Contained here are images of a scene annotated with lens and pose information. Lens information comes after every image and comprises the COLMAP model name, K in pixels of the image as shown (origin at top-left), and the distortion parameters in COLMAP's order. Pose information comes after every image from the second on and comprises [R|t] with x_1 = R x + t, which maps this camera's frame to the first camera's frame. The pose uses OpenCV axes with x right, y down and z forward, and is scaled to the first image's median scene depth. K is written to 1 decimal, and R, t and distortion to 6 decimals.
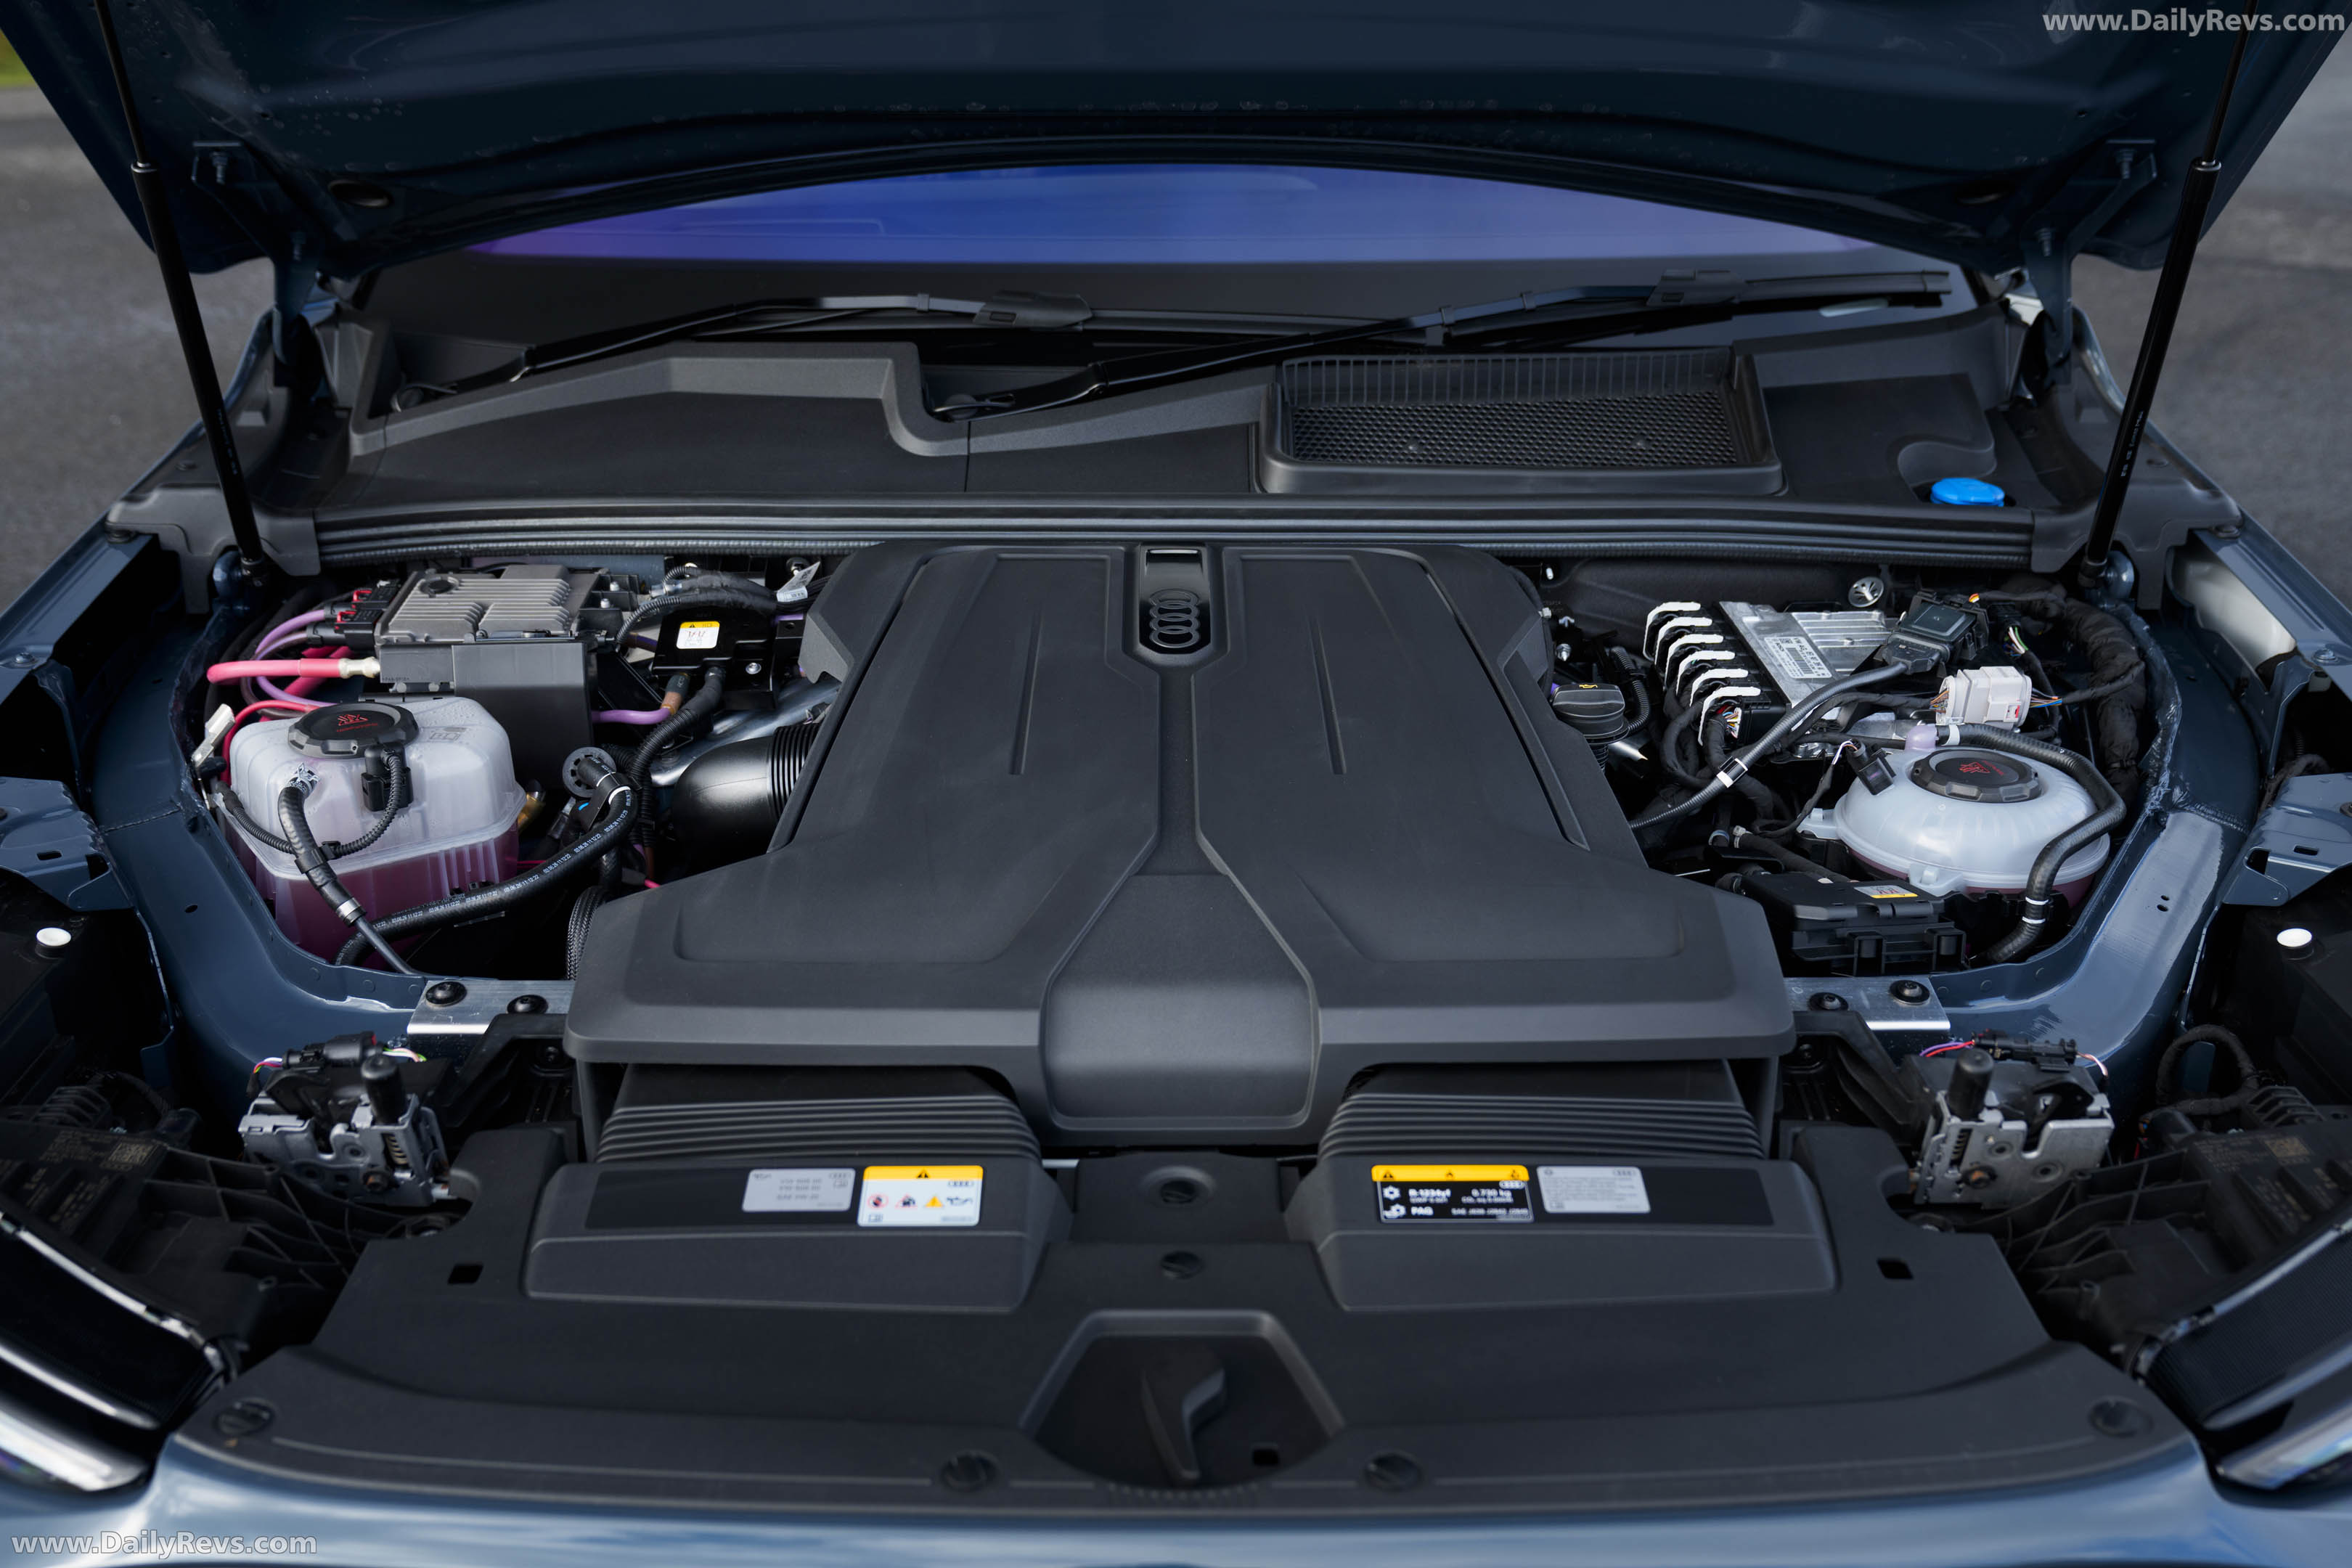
lens RADIAL K [[2229.5, 0, 1176.9], [0, 2229.5, 787.9], [0, 0, 1]] dist [-0.001792, 0.000000]
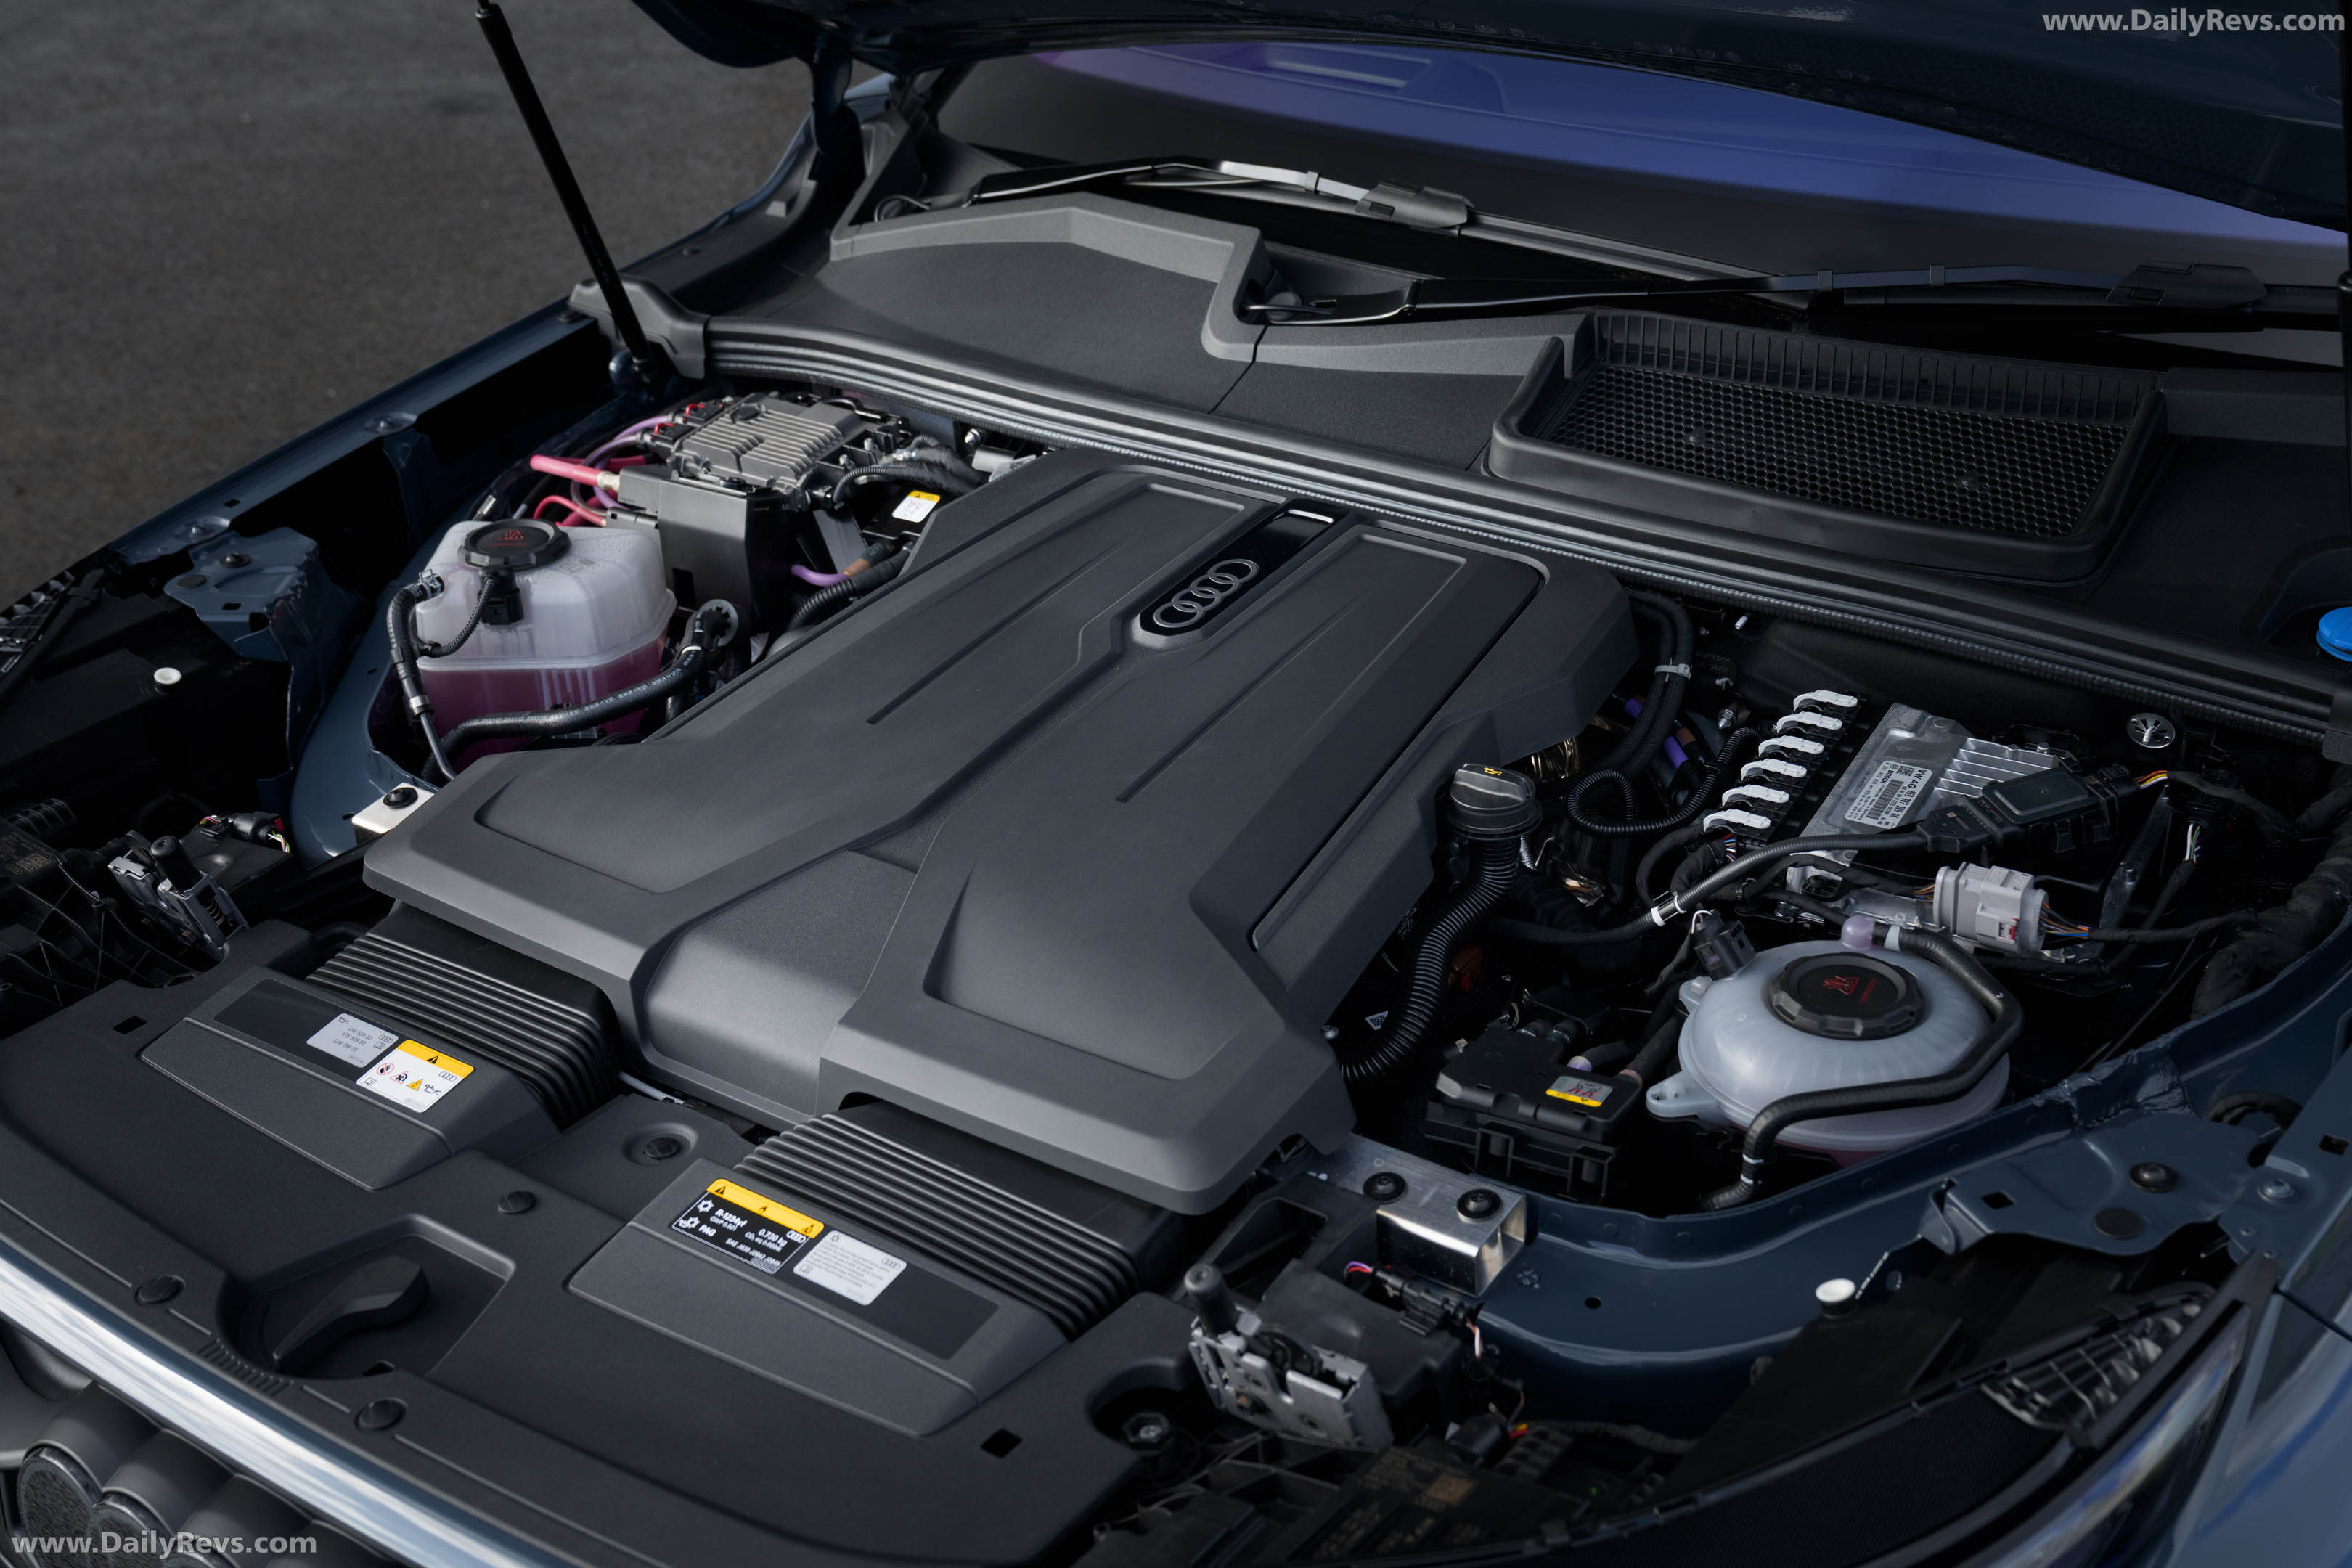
lens RADIAL K [[2745.6, 0, 1175.8], [0, 2745.6, 781.3], [0, 0, 1]] dist [0.001033, 0.000000]
pose [[0.810254, 0.241583, -0.533972, 0.618300], [-0.191197, 0.970204, 0.148822, -0.167015], [0.554015, -0.018490, 0.832302, 0.031420]]
